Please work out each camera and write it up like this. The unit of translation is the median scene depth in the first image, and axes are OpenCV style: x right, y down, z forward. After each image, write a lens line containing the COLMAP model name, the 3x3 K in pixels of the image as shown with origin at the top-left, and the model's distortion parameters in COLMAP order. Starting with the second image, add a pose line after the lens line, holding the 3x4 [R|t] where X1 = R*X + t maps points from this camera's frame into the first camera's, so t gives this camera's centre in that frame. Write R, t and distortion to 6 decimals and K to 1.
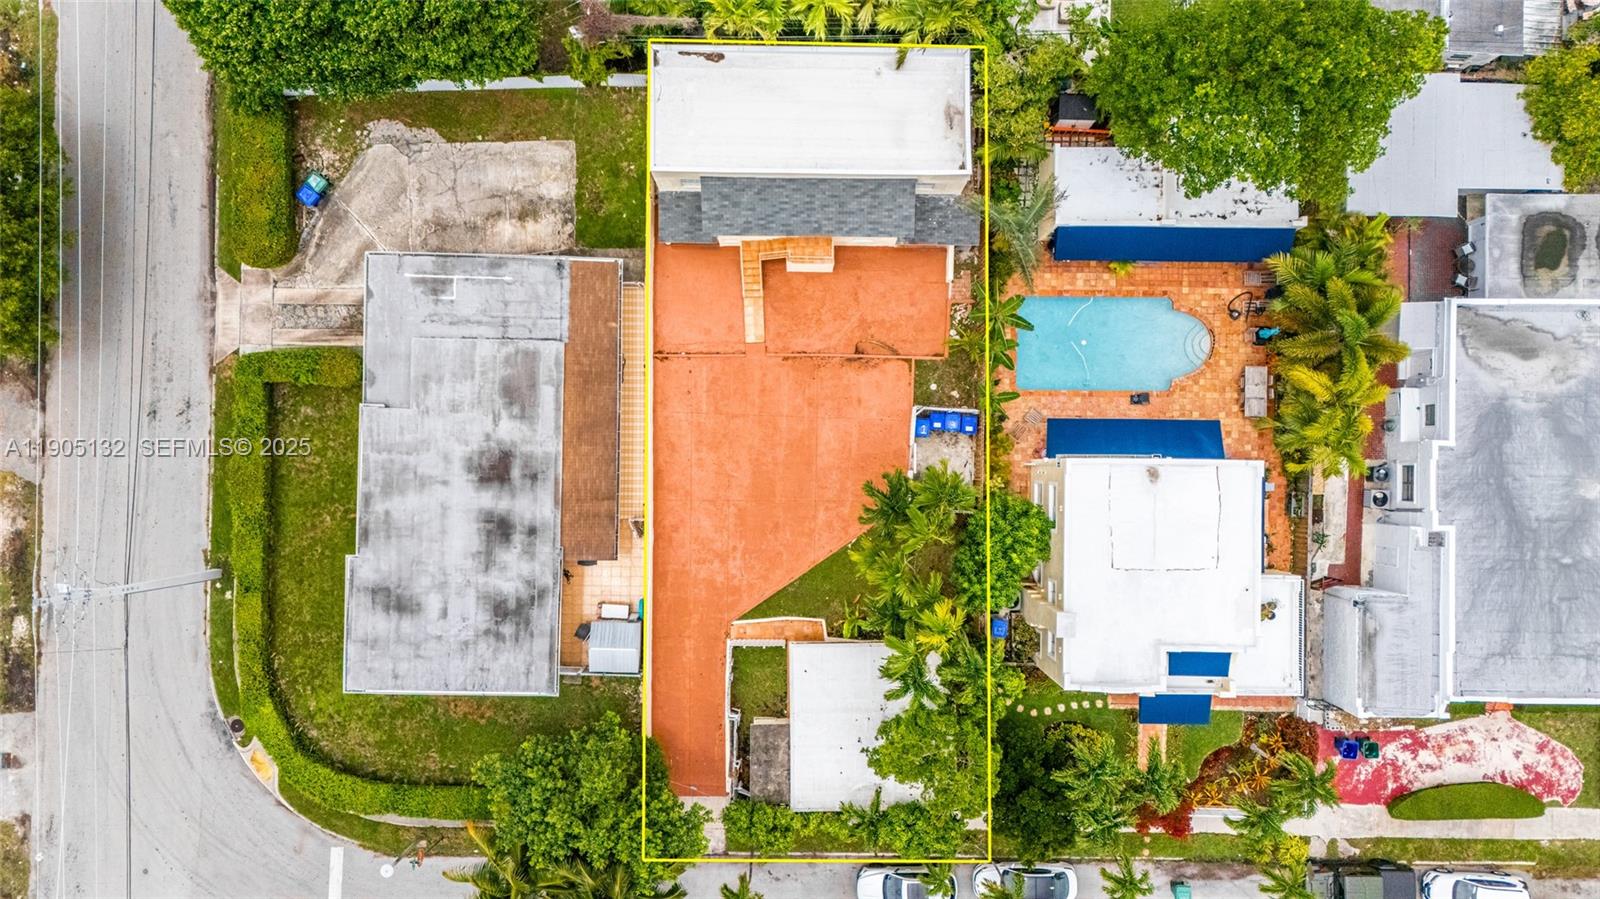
lens RADIAL K [[1125.7, 0, 800.0], [0, 1125.7, 449.5], [0, 0, 1]] dist [0.006008, -0.040037]
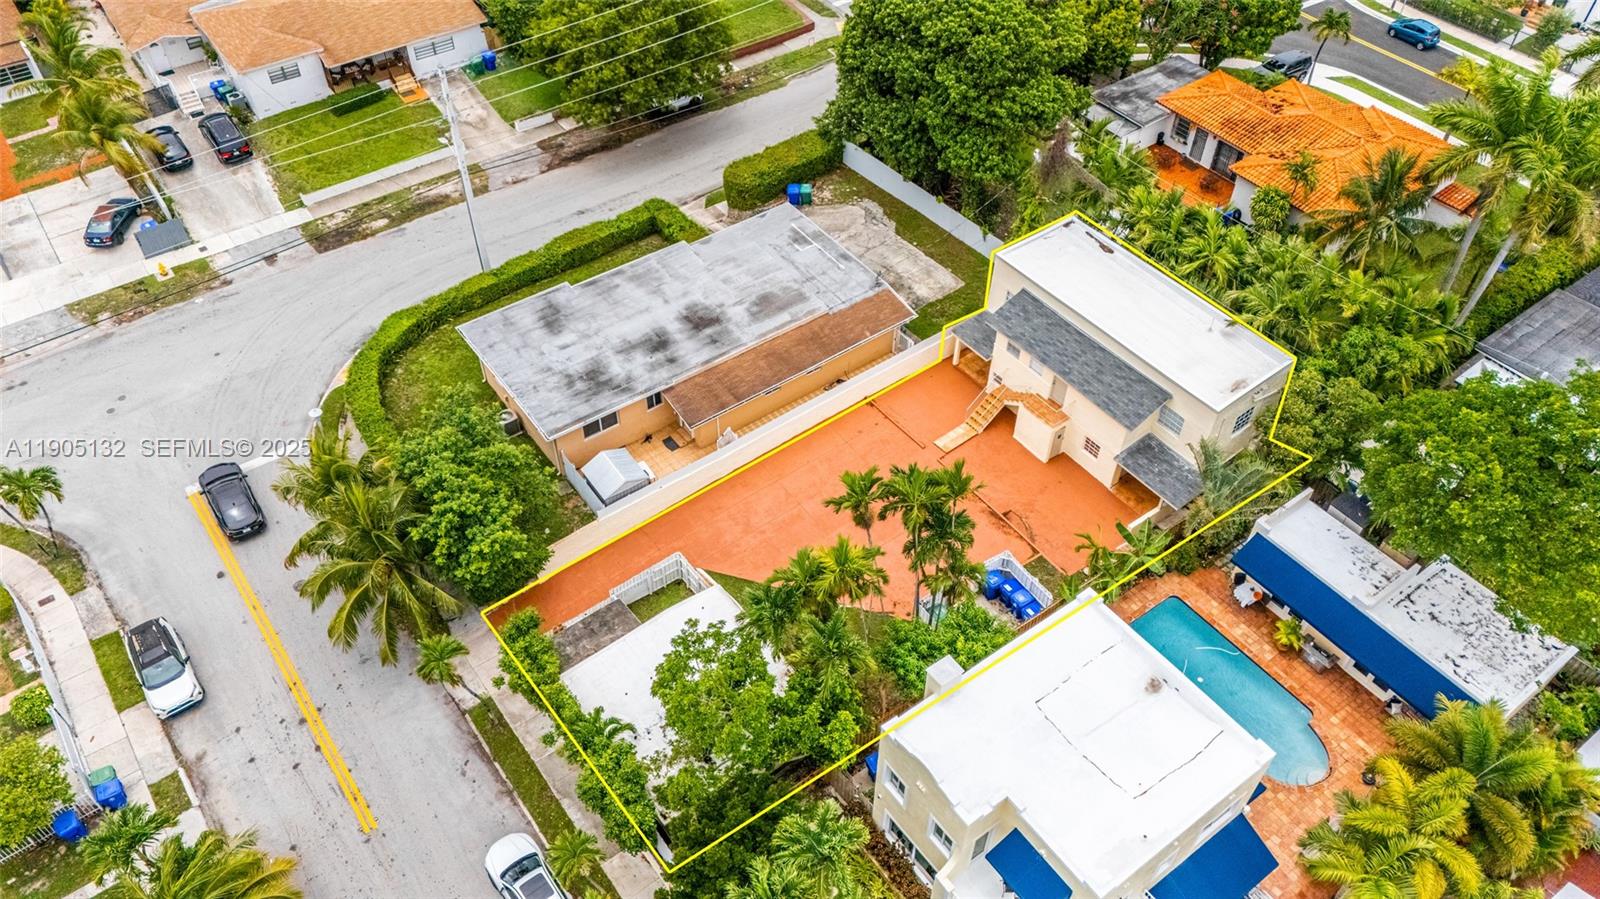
lens RADIAL K [[1125.7, 0, 800.0], [0, 1125.7, 449.5], [0, 0, 1]] dist [0.006008, -0.040037]
pose [[0.601553, 0.583844, -0.545215, 0.466933], [-0.798652, 0.454089, -0.394916, 0.435235], [0.017007, 0.673000, 0.739447, 0.267404]]
